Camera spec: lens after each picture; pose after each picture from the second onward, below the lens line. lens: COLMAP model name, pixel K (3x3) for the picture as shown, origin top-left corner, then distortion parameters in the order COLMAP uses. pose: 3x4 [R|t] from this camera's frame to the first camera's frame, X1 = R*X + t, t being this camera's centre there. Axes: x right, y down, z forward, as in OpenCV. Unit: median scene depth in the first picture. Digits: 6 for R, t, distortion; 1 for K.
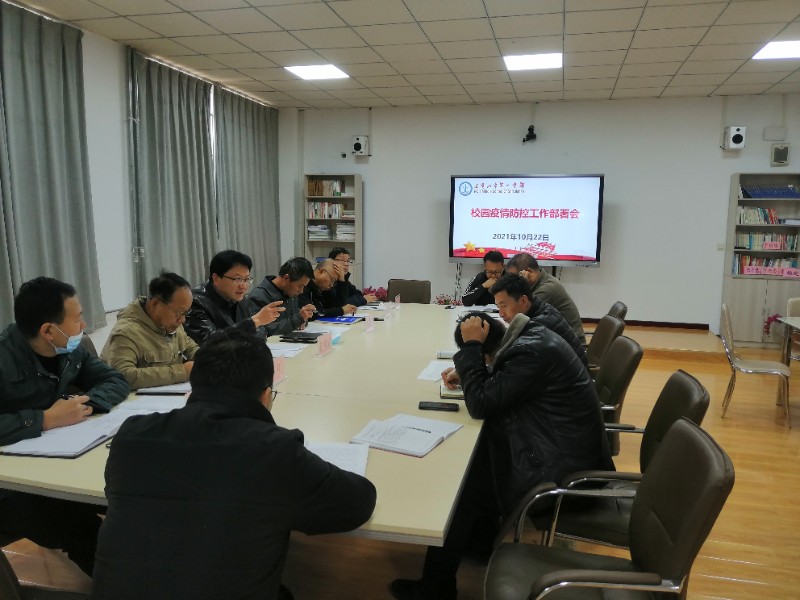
lens RADIAL K [[634.3, 0, 402.8], [0, 634.3, 298.8], [0, 0, 1]] dist [0.015514, -0.021094]
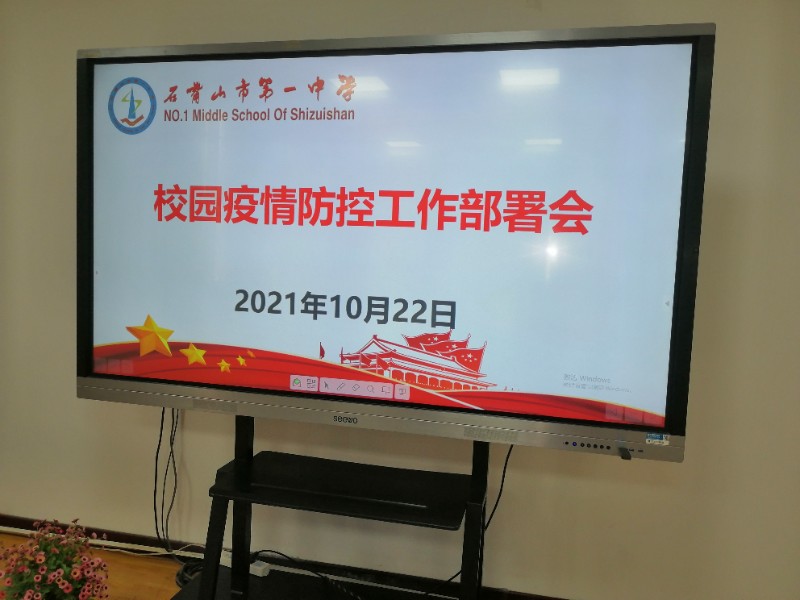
lens RADIAL K [[634.3, 0, 398.3], [0, 634.3, 301.8], [0, 0, 1]] dist [0.015514, -0.021094]
pose [[0.999642, 0.024061, 0.011721, 0.204205], [-0.023626, 0.999074, -0.035949, -0.091502], [-0.012575, 0.035659, 0.999285, 0.763244]]
